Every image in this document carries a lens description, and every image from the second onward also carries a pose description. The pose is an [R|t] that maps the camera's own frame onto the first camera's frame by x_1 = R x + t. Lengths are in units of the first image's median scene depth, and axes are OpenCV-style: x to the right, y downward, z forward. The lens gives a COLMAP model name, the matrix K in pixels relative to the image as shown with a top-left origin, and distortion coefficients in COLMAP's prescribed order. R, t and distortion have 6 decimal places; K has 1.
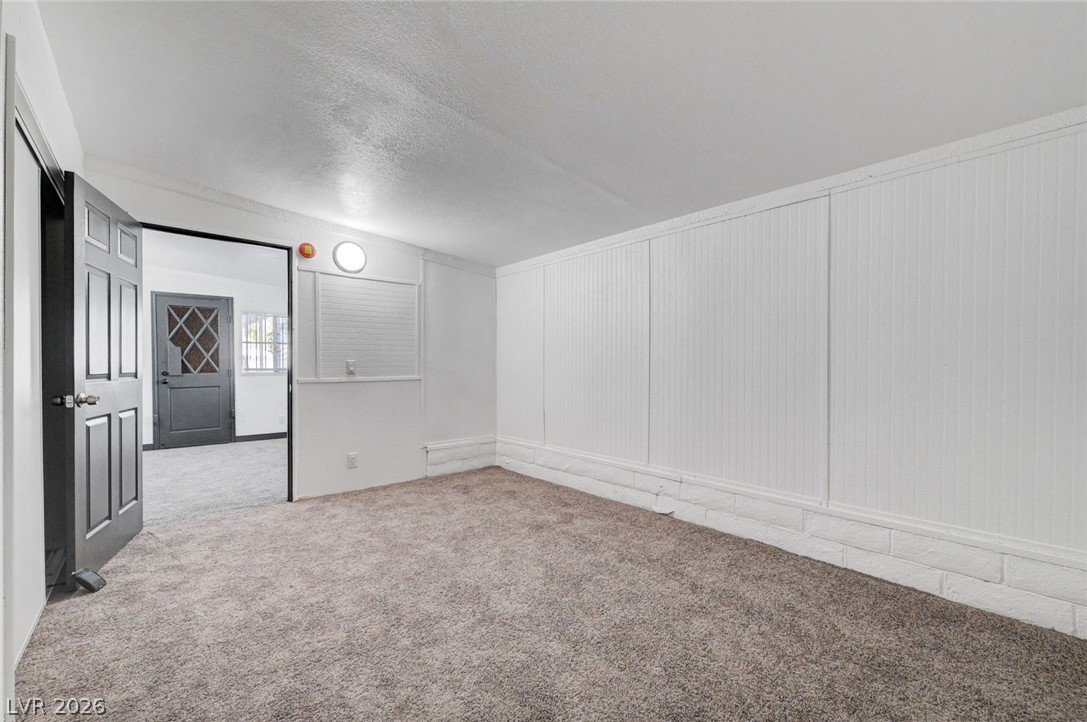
lens RADIAL K [[430.3, 0, 550.7], [0, 430.3, 367.6], [0, 0, 1]] dist [0.002527, 0.000306]
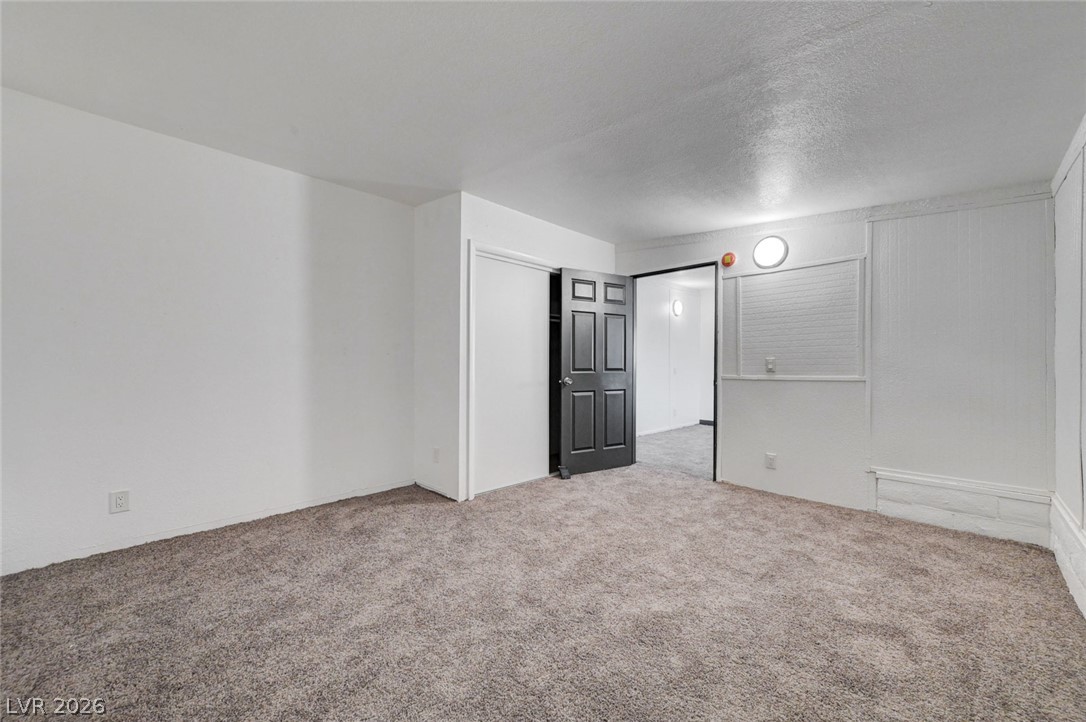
lens RADIAL K [[429.9, 0, 548.8], [0, 429.9, 365.9], [0, 0, 1]] dist [0.002527, 0.000306]
pose [[0.056617, -0.001333, -0.998395, 0.499579], [-0.001733, 0.999997, -0.001433, 0.003369], [0.998394, 0.001811, 0.056614, 0.463036]]
